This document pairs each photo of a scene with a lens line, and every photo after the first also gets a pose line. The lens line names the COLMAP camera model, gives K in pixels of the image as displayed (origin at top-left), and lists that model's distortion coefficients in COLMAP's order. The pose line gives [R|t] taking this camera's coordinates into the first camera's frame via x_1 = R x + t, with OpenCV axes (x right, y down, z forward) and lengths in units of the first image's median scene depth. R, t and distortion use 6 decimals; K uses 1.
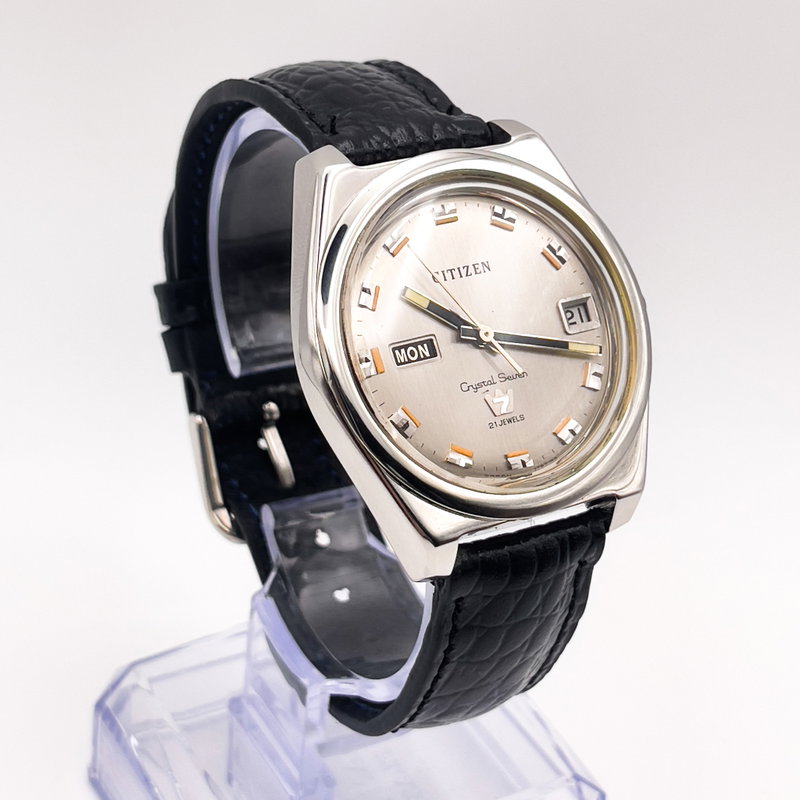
lens RADIAL K [[2046.0, 0, 402.6], [0, 2046.0, 402.0], [0, 0, 1]] dist [0.099142, 0.000000]
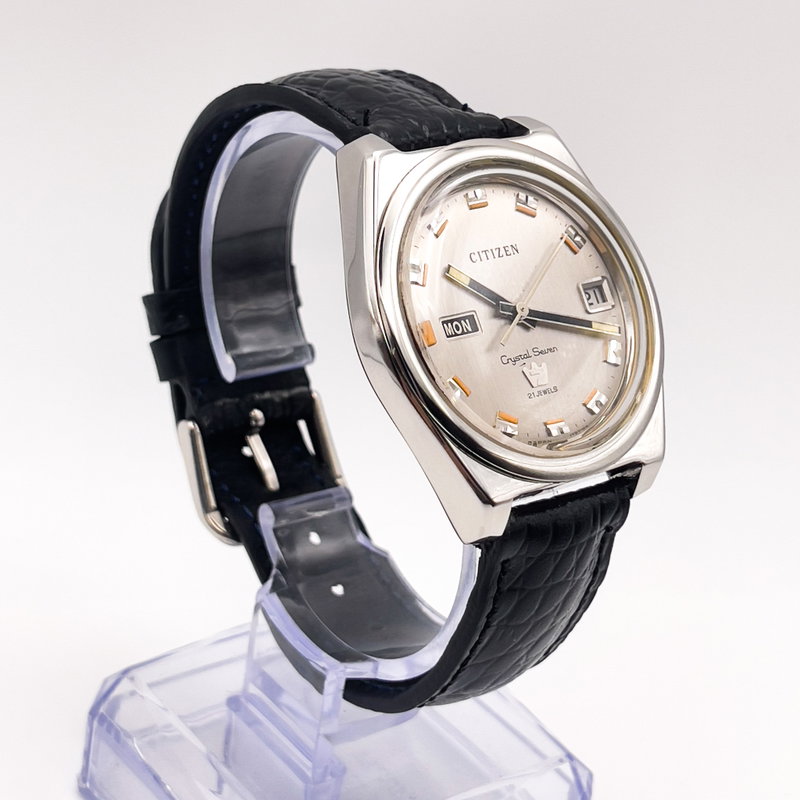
lens RADIAL K [[2046.0, 0, 397.2], [0, 2046.0, 398.1], [0, 0, 1]] dist [0.099142, 0.000000]
pose [[0.989719, -0.022002, 0.141324, -0.163740], [0.031331, 0.997450, -0.064129, 0.073714], [-0.139553, 0.067898, 0.987884, -0.034133]]
